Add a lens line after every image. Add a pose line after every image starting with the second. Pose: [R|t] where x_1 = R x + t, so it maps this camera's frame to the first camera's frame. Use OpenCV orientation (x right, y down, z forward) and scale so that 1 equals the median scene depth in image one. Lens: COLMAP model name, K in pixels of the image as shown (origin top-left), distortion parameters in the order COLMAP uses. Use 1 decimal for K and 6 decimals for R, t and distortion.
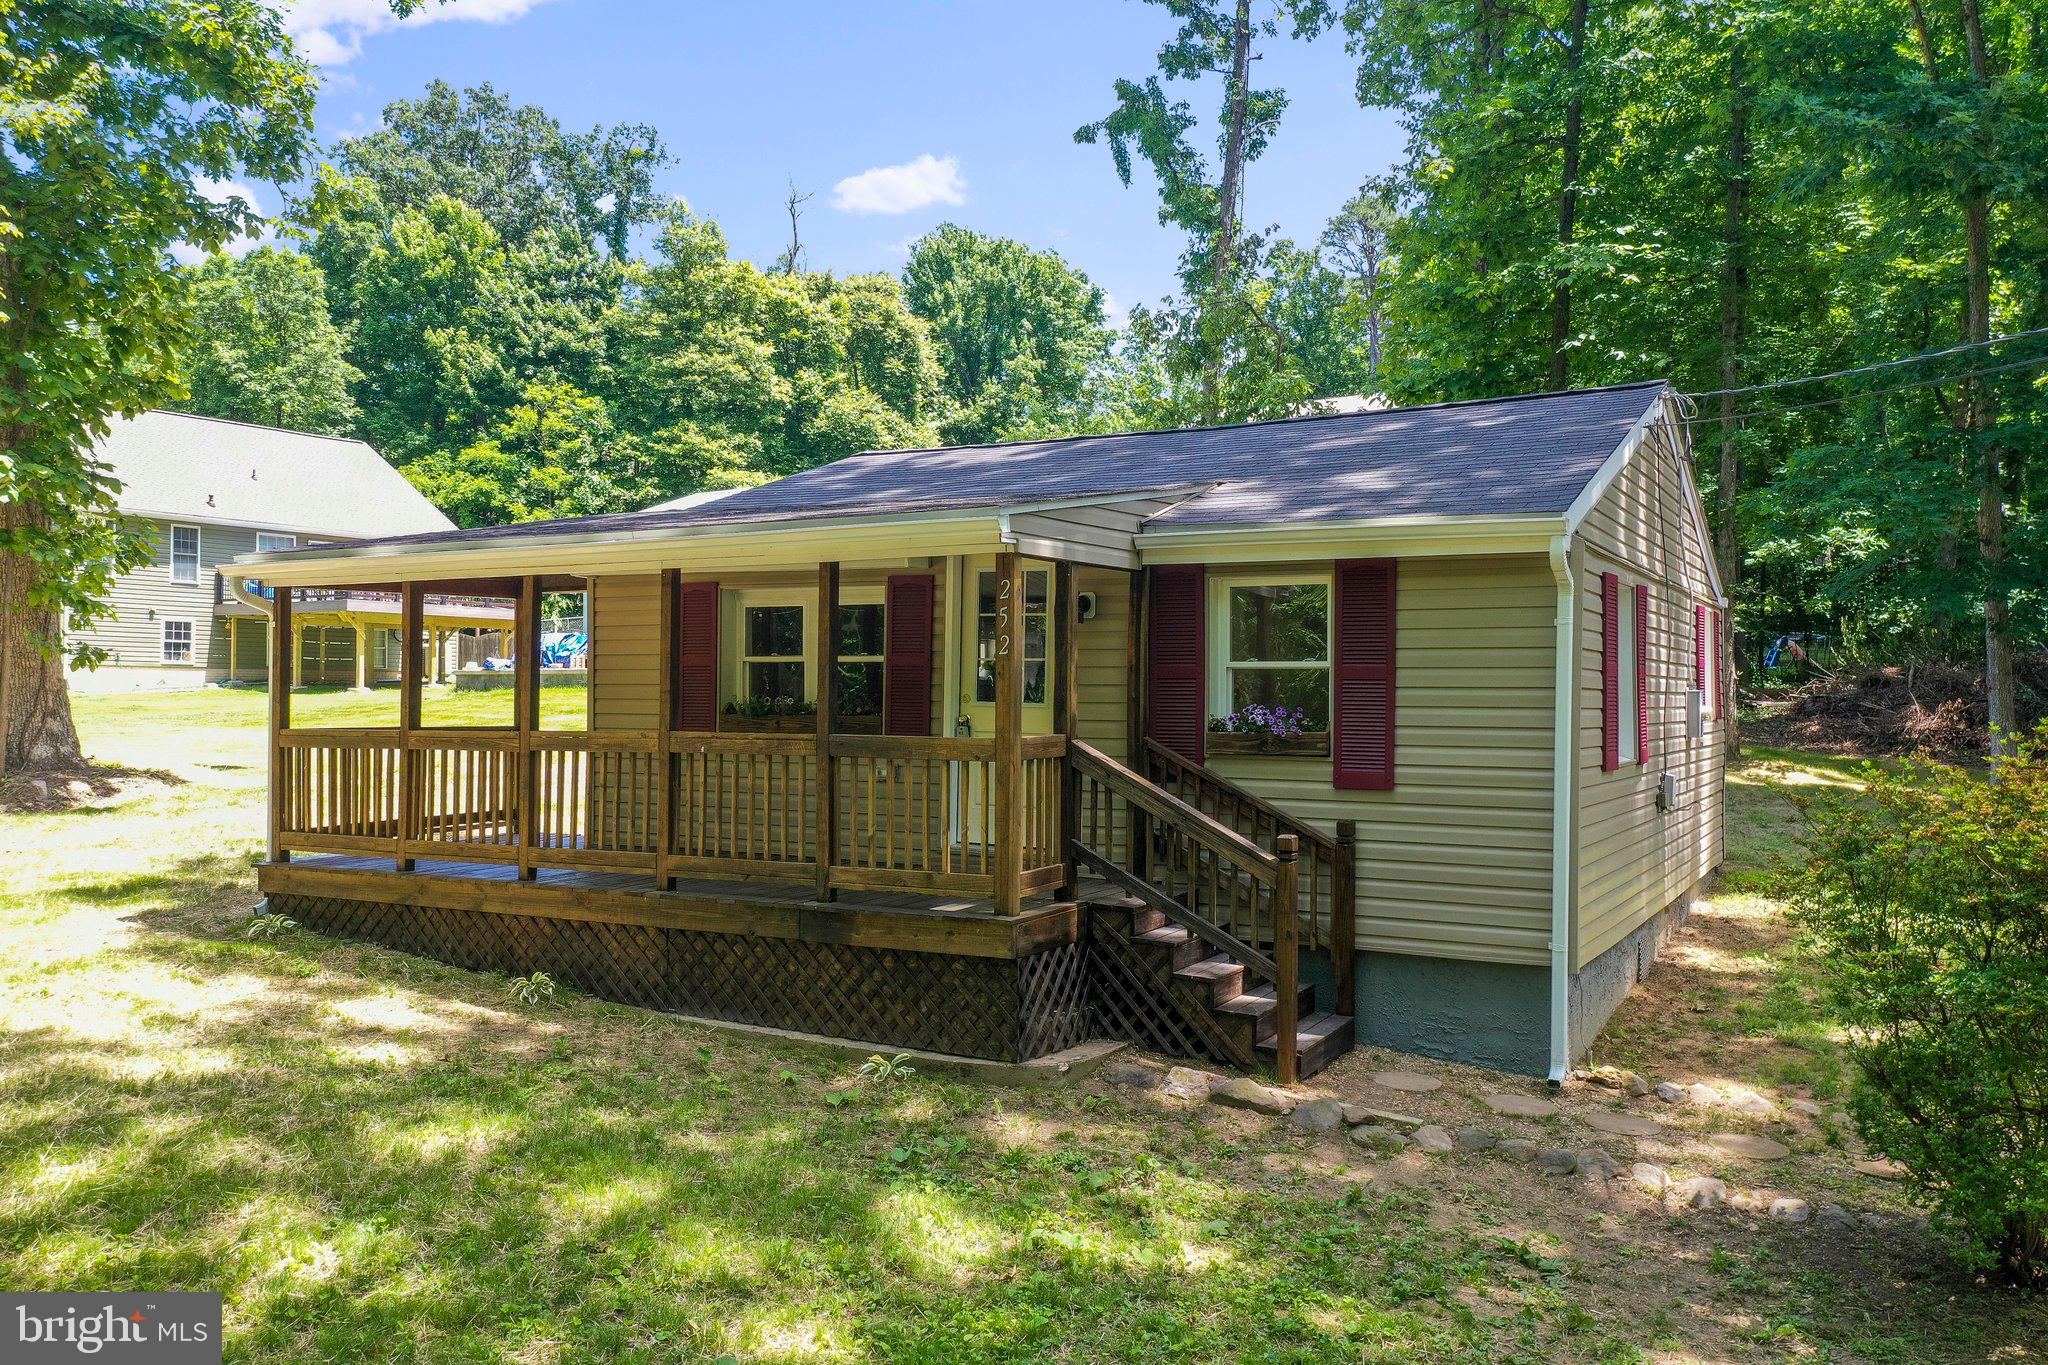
lens RADIAL K [[1678.5, 0, 1023.7], [0, 1678.5, 729.2], [0, 0, 1]] dist [0.029821, -0.000337]
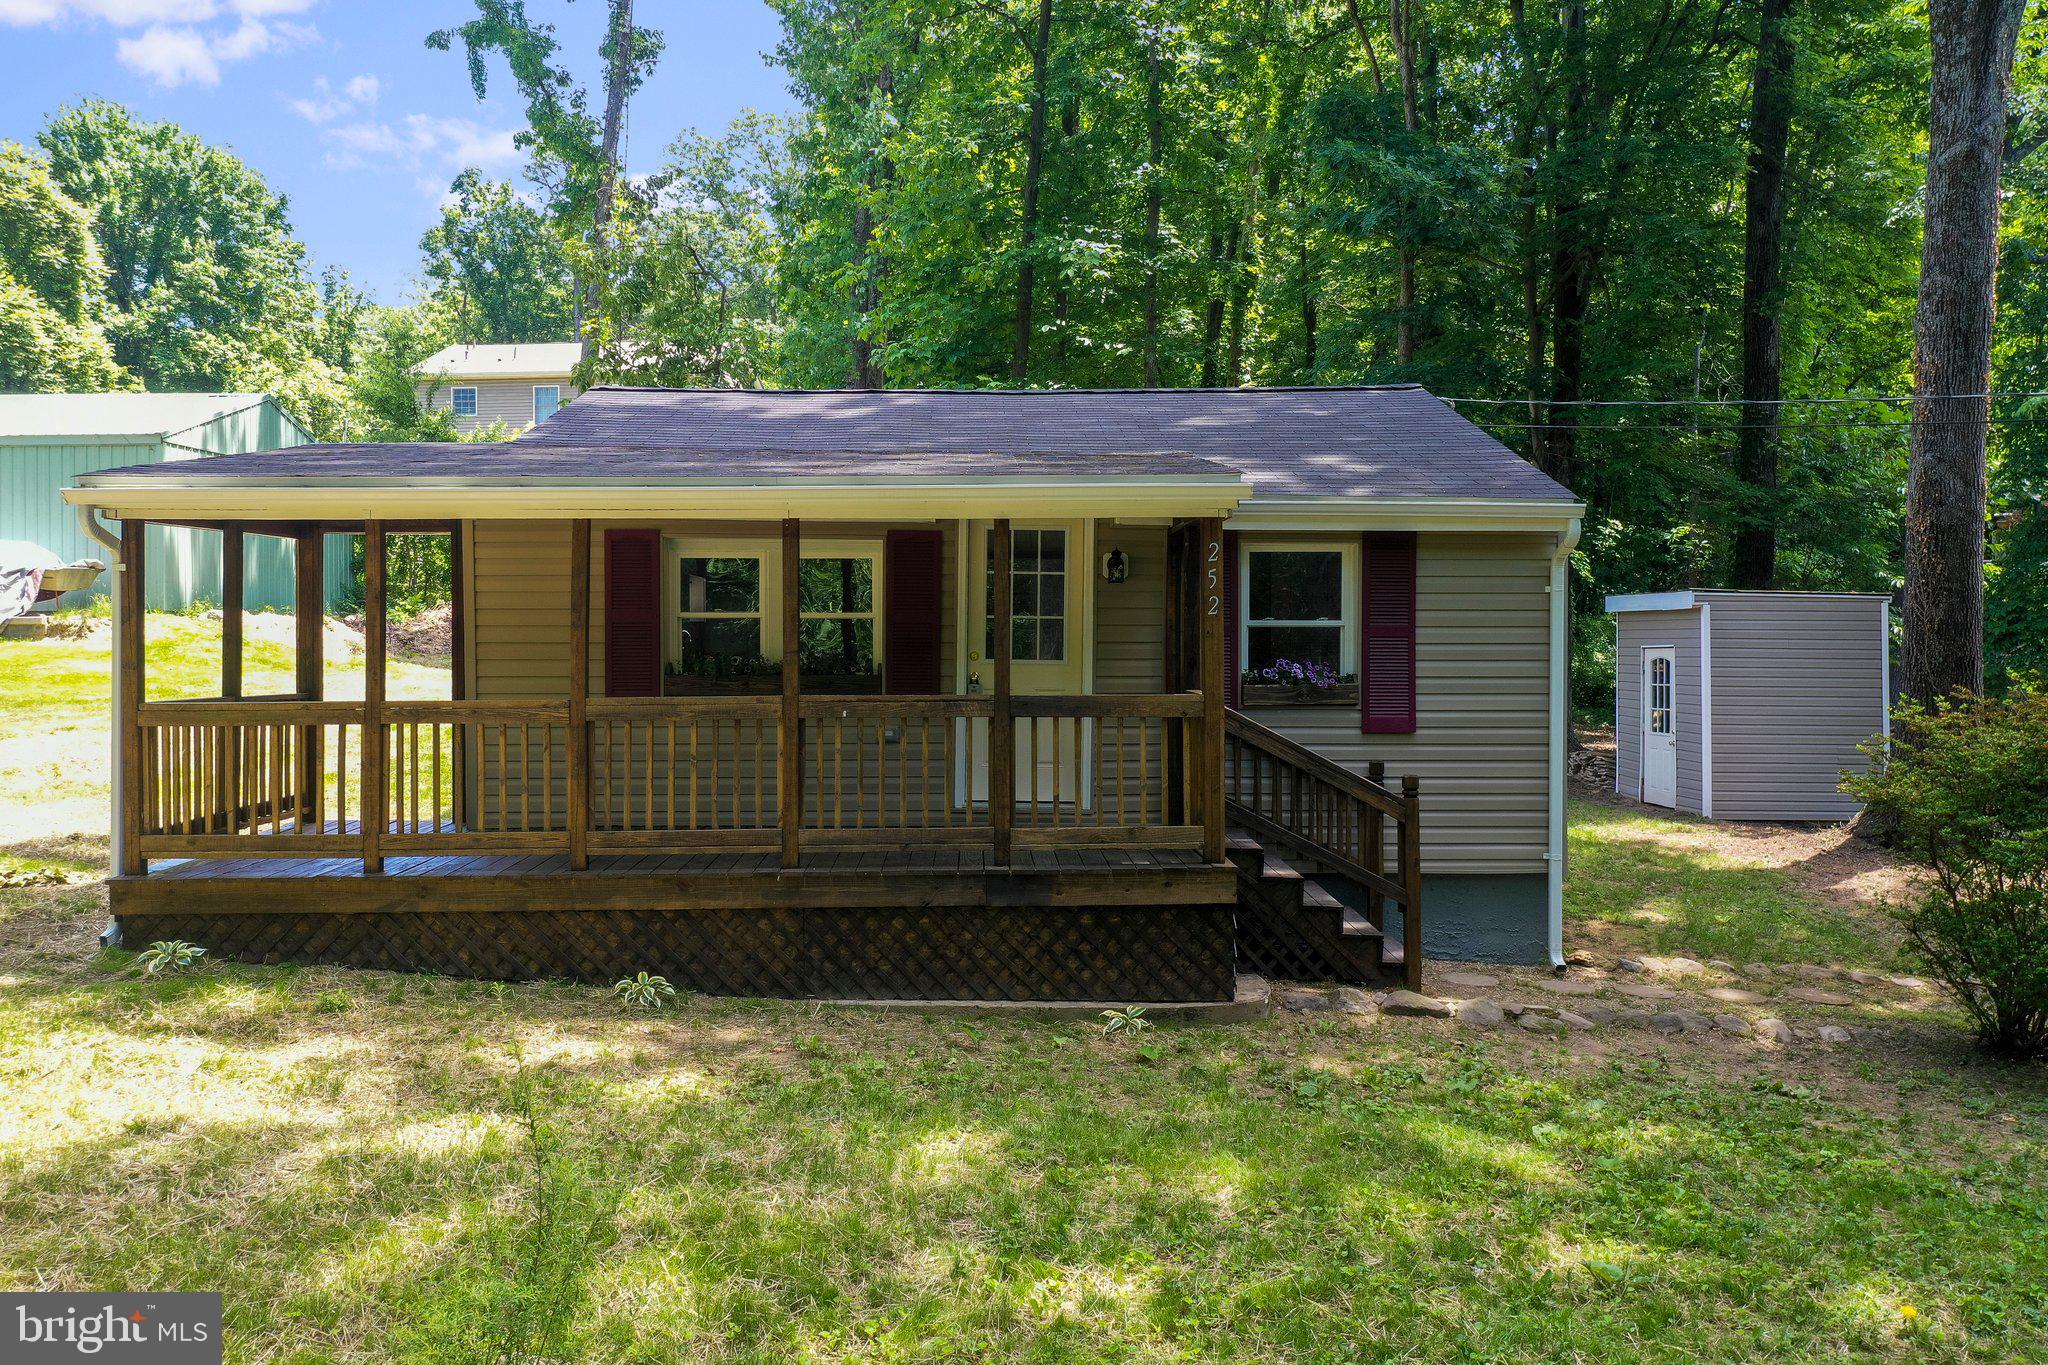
lens RADIAL K [[1700.9, 0, 1024.0], [0, 1700.9, 682.5], [0, 0, 1]] dist [0.009311, 0.017434]
pose [[0.852701, -0.018034, 0.522089, -0.192677], [0.017049, 0.999832, 0.006690, -0.003274], [-0.522122, 0.003196, 0.852865, 0.044701]]
